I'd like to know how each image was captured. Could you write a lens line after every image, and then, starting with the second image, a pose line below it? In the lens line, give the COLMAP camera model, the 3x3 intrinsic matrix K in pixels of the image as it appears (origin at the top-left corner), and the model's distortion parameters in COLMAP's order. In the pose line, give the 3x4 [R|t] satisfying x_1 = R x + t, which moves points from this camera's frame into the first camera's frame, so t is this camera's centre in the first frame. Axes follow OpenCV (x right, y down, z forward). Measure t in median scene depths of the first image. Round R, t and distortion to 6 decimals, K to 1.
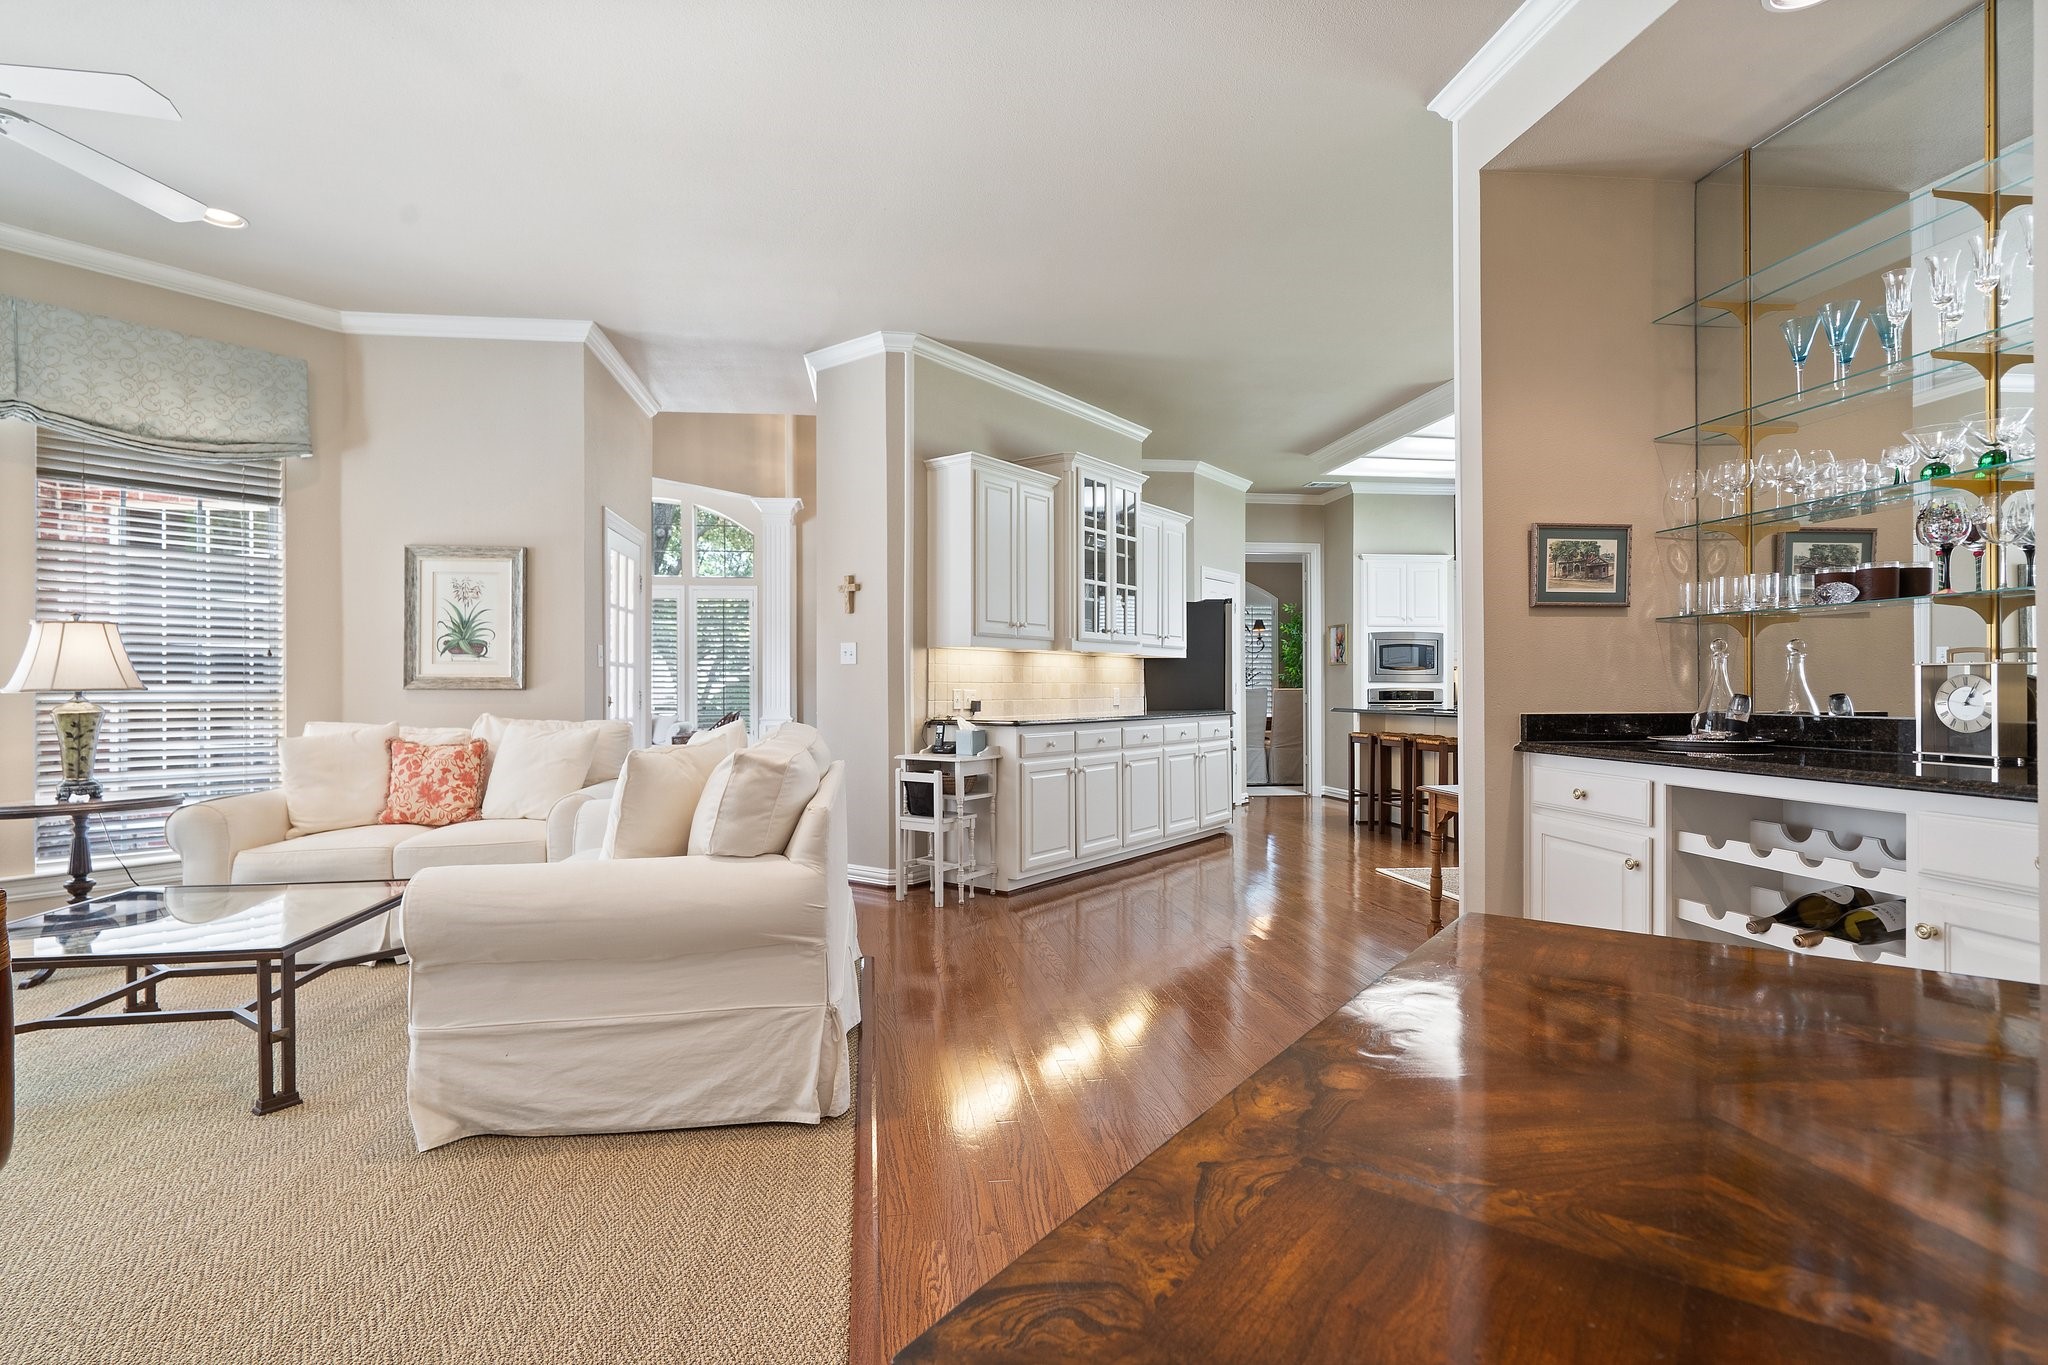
lens RADIAL K [[991.4, 0, 990.6], [0, 991.4, 689.5], [0, 0, 1]] dist [-0.002803, 0.000475]
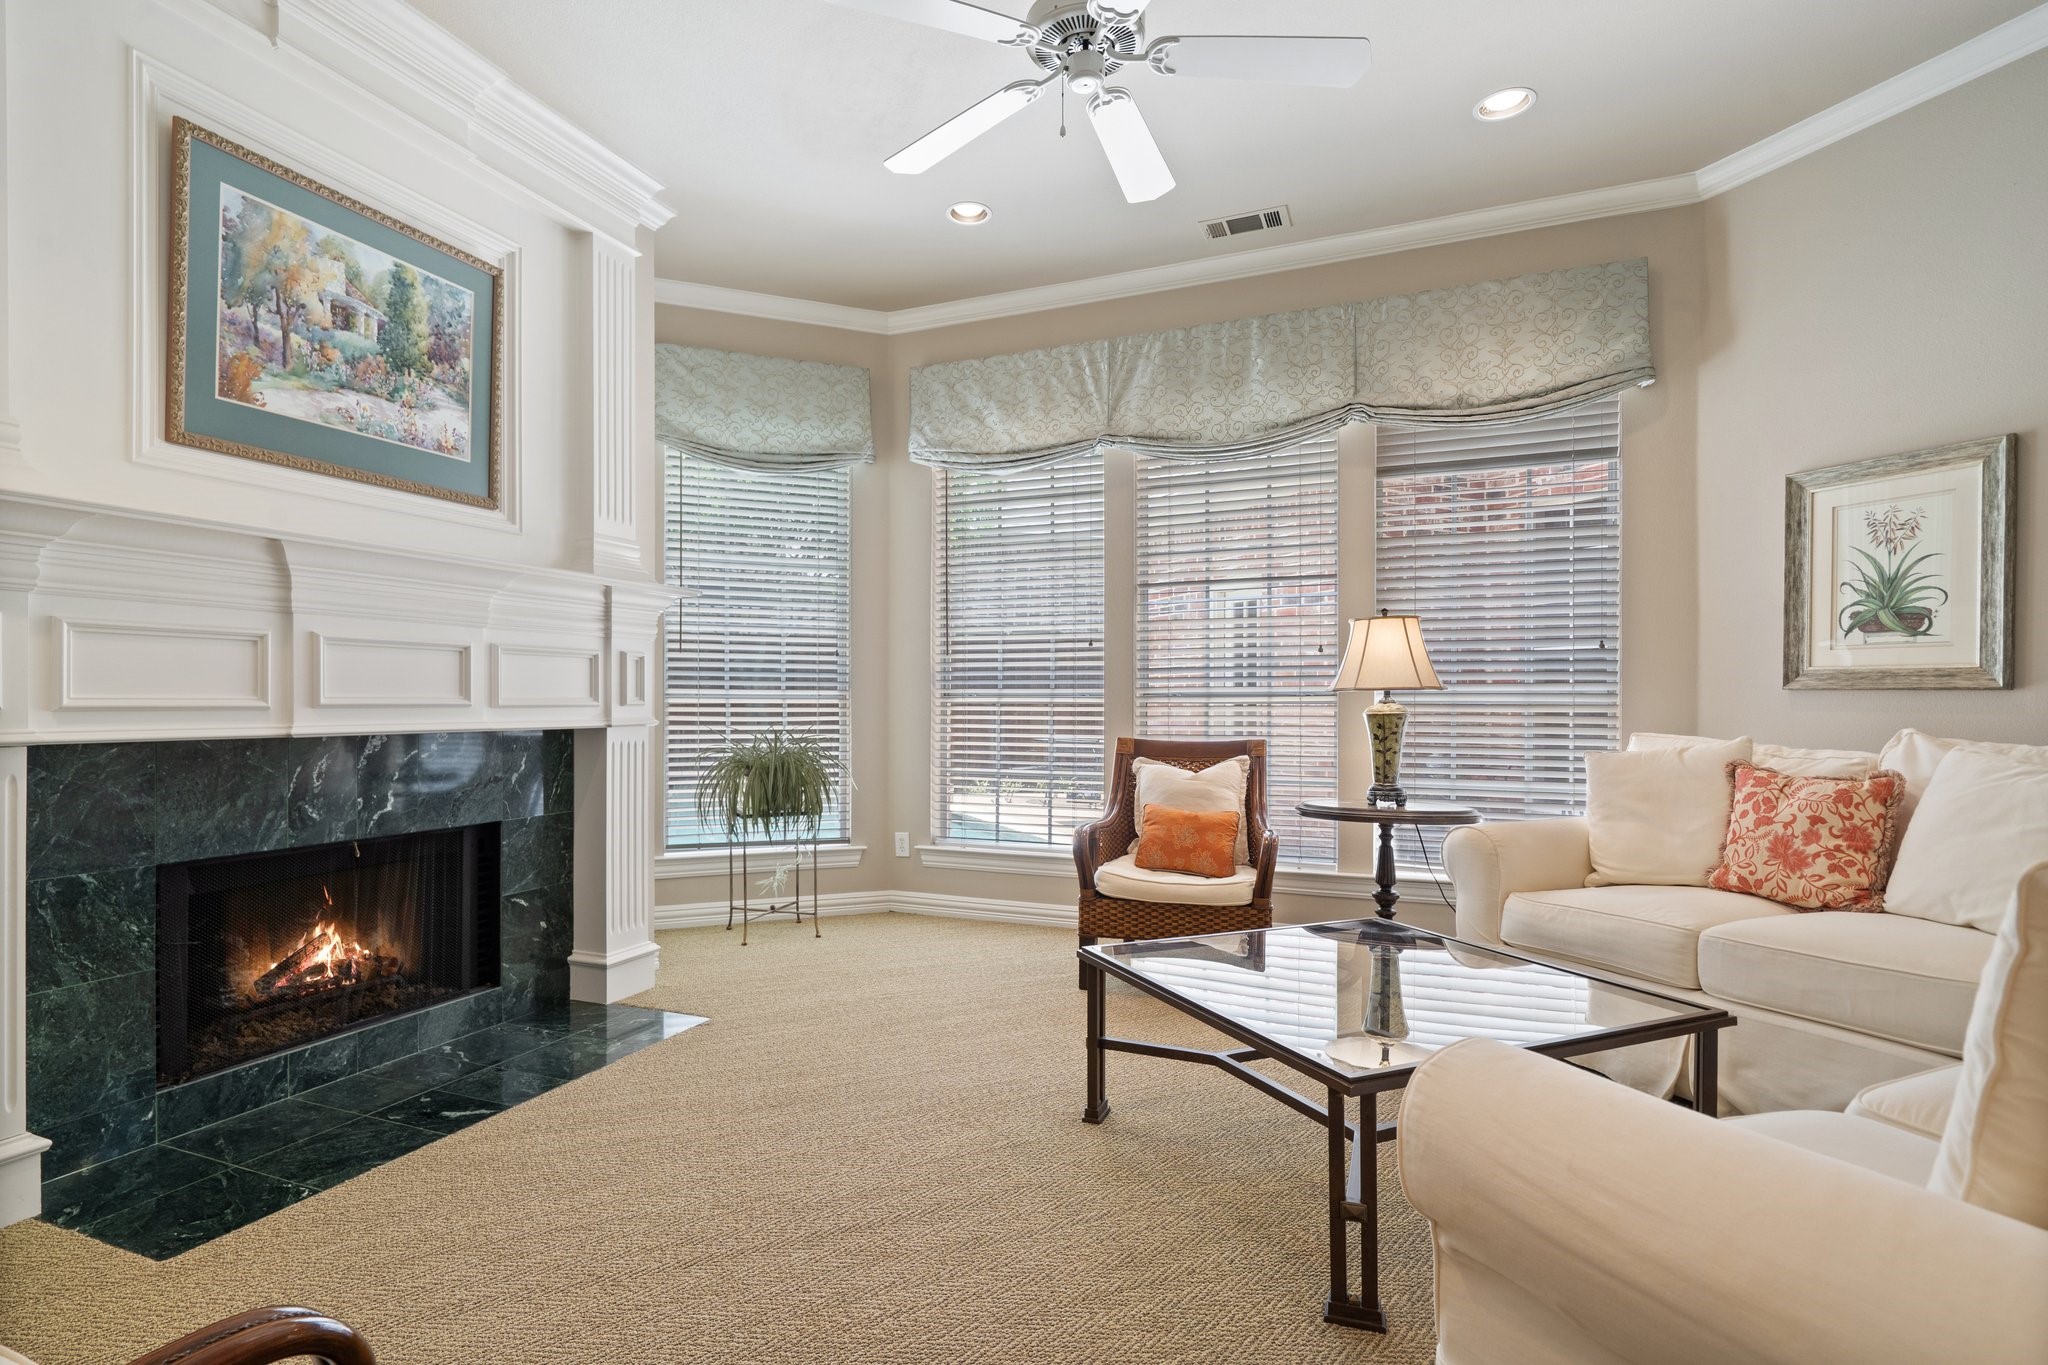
lens RADIAL K [[999.0, 0, 992.0], [0, 999.0, 700.4], [0, 0, 1]] dist [0.000682, 0.000542]
pose [[0.257908, 0.005065, -0.966156, -0.084389], [-0.003185, 0.999985, 0.004393, 0.006833], [0.966164, 0.001944, 0.257920, 0.345780]]
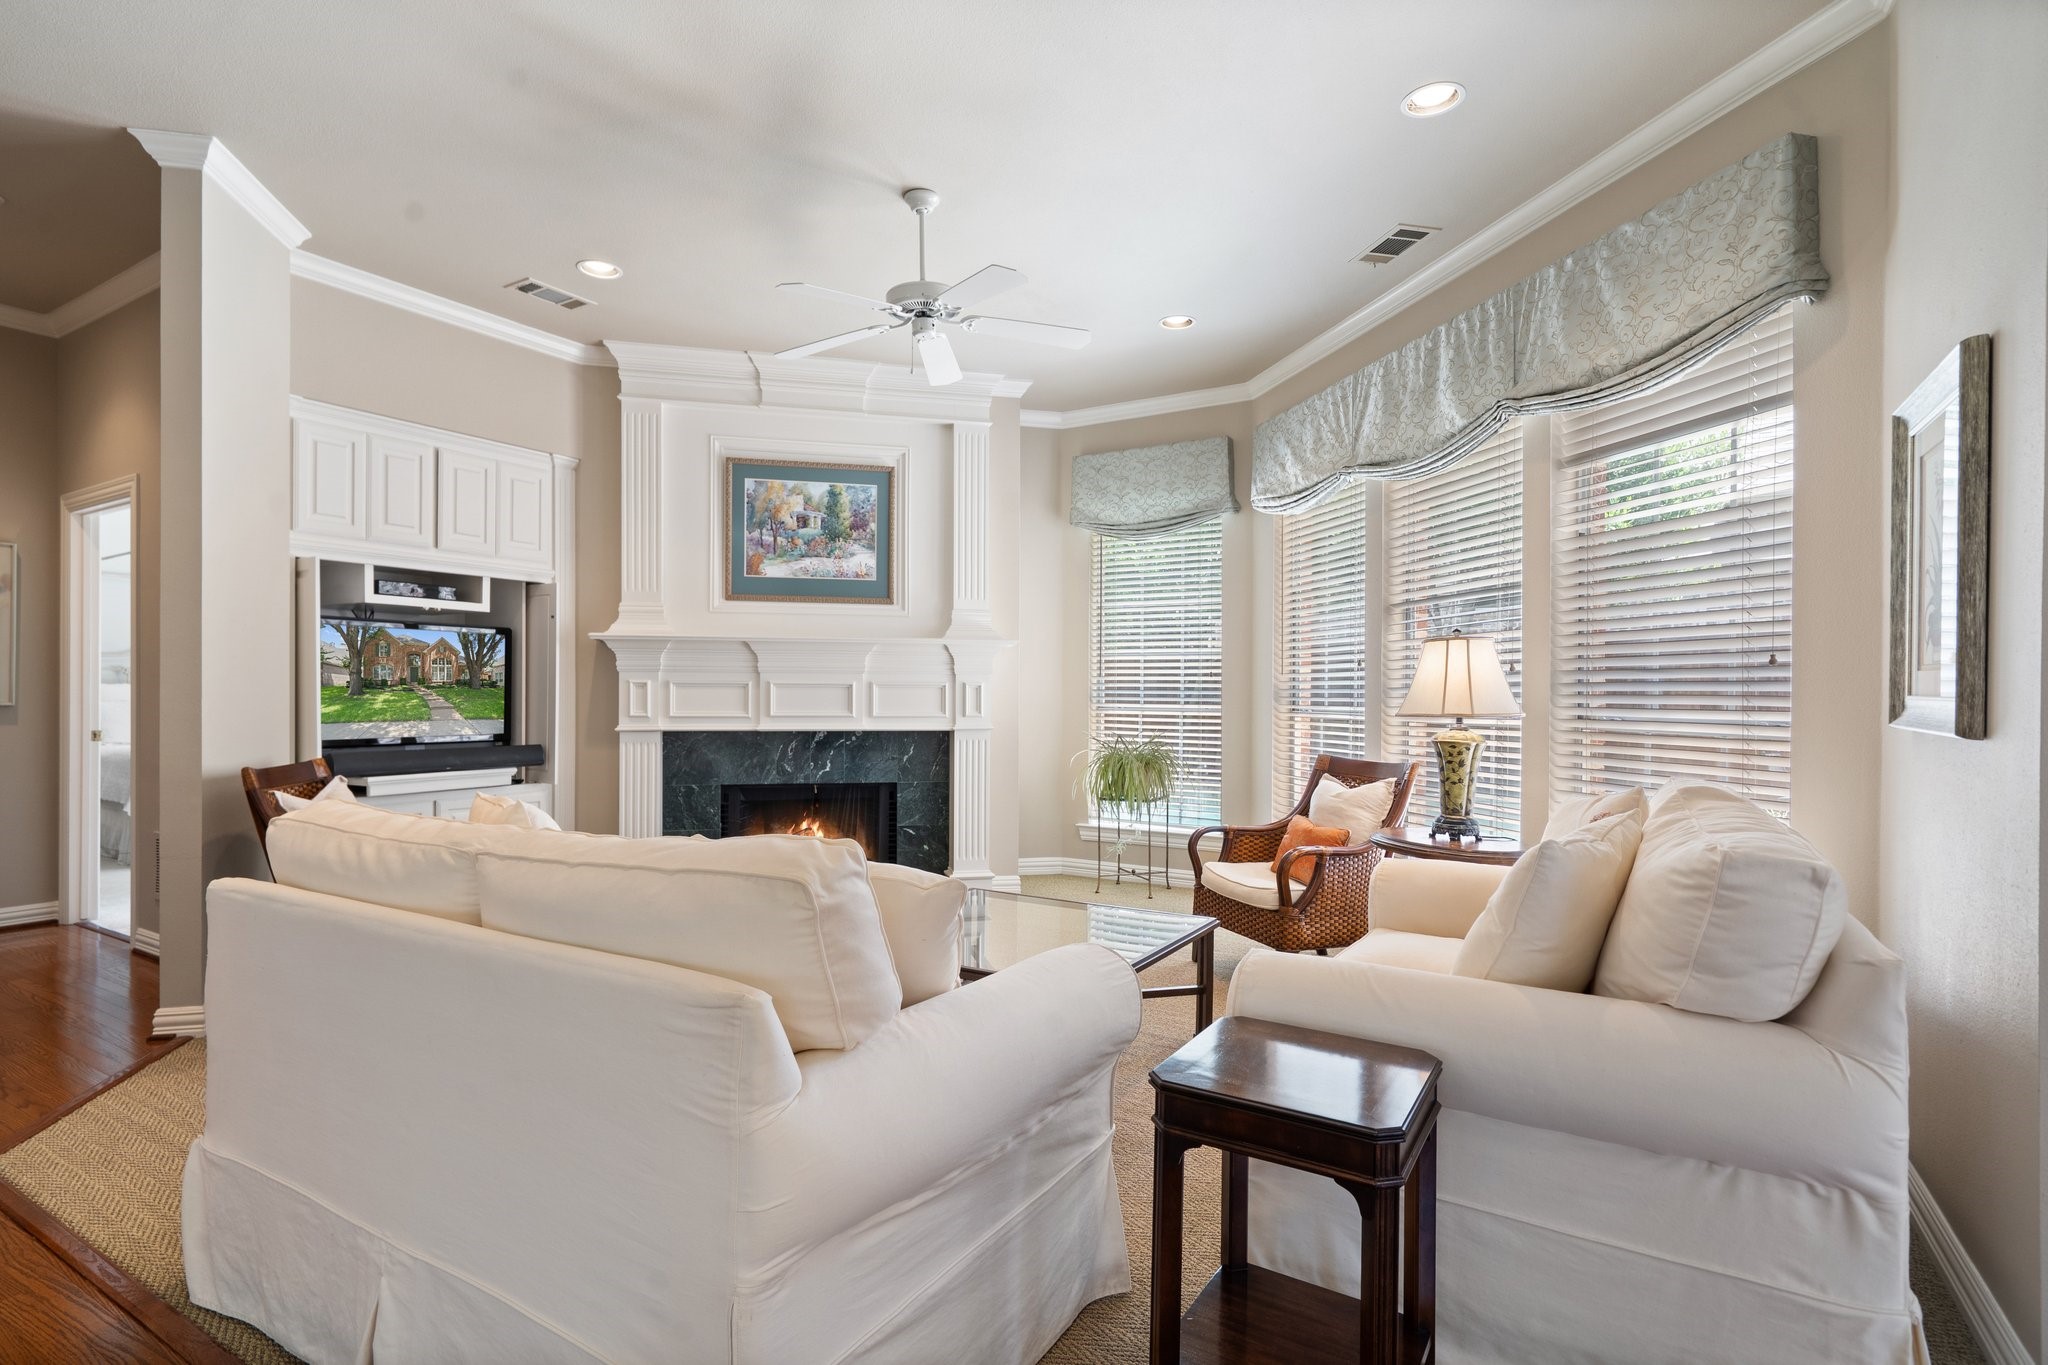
lens RADIAL K [[991.4, 0, 990.6], [0, 991.4, 689.5], [0, 0, 1]] dist [-0.002803, 0.000475]
pose [[-0.625397, -0.001373, -0.780305, 0.029113], [-0.001115, 0.999999, -0.000865, -0.018621], [0.780306, 0.000329, -0.625398, 1.090140]]
